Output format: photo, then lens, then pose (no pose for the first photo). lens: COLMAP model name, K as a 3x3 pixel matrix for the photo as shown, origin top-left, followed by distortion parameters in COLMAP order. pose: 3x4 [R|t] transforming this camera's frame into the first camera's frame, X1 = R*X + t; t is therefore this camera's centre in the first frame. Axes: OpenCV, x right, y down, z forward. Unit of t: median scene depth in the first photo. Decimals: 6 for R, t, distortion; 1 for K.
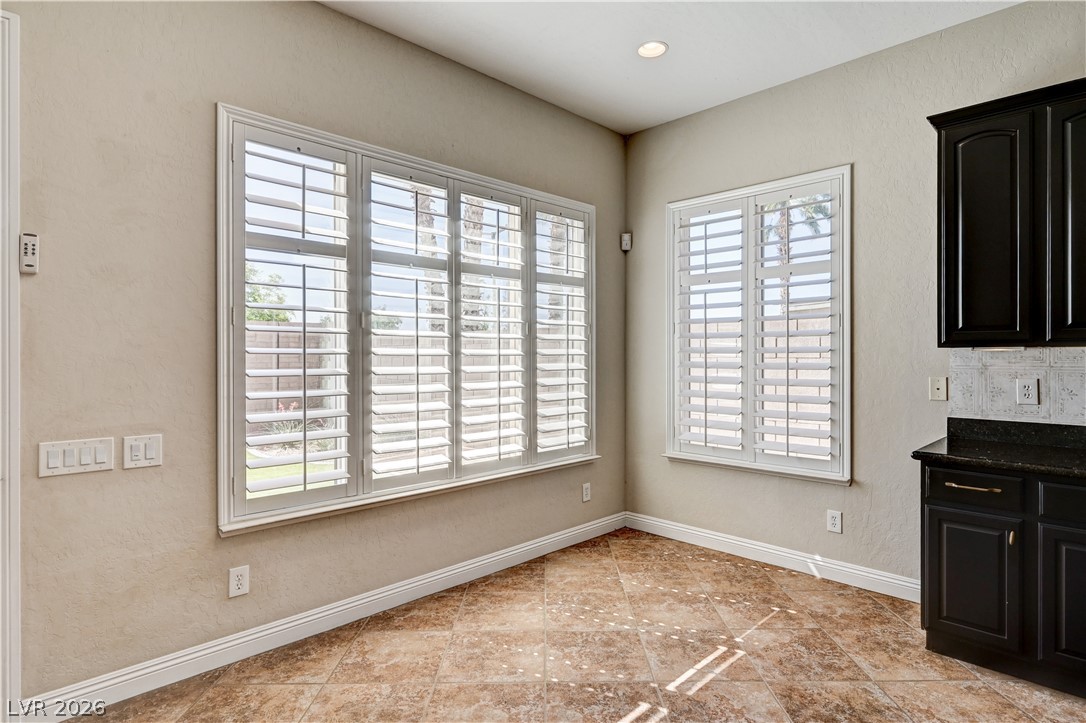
lens RADIAL K [[566.9, 0, 542.7], [0, 566.9, 358.5], [0, 0, 1]] dist [0.000640, -0.001920]
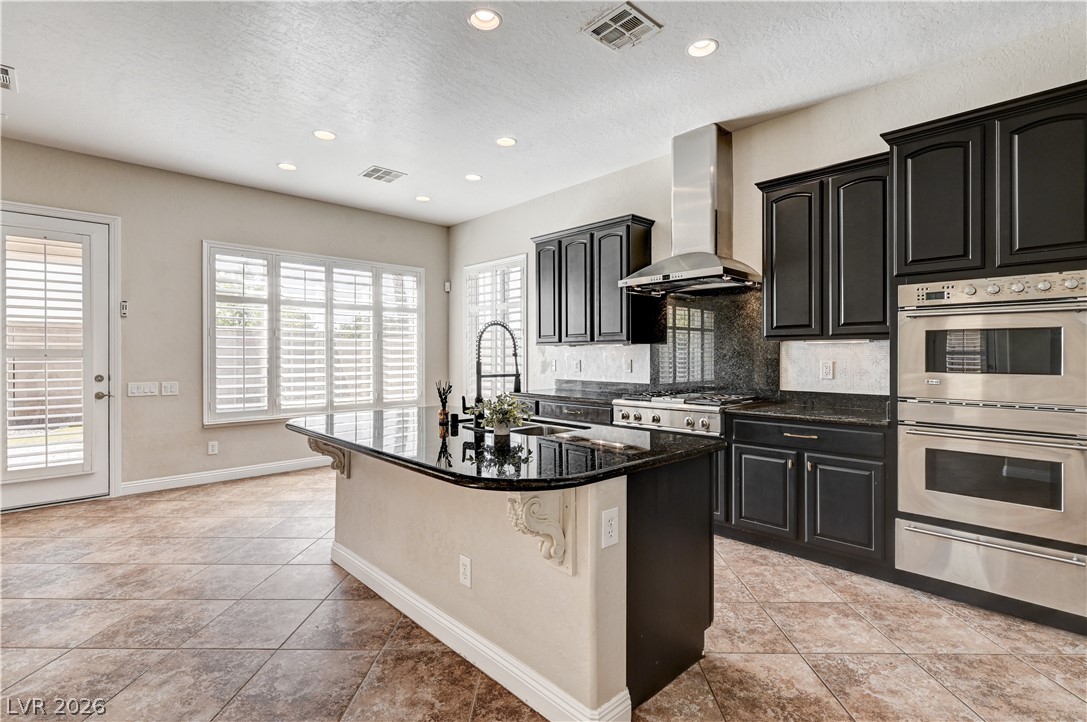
lens RADIAL K [[505.7, 0, 544.0], [0, 505.7, 359.0], [0, 0, 1]] dist [-0.001569, 0.000608]
pose [[0.999743, -0.000913, -0.022635, 0.718210], [0.000946, 0.999999, 0.001448, 0.027704], [0.022633, -0.001469, 0.999743, -0.855926]]
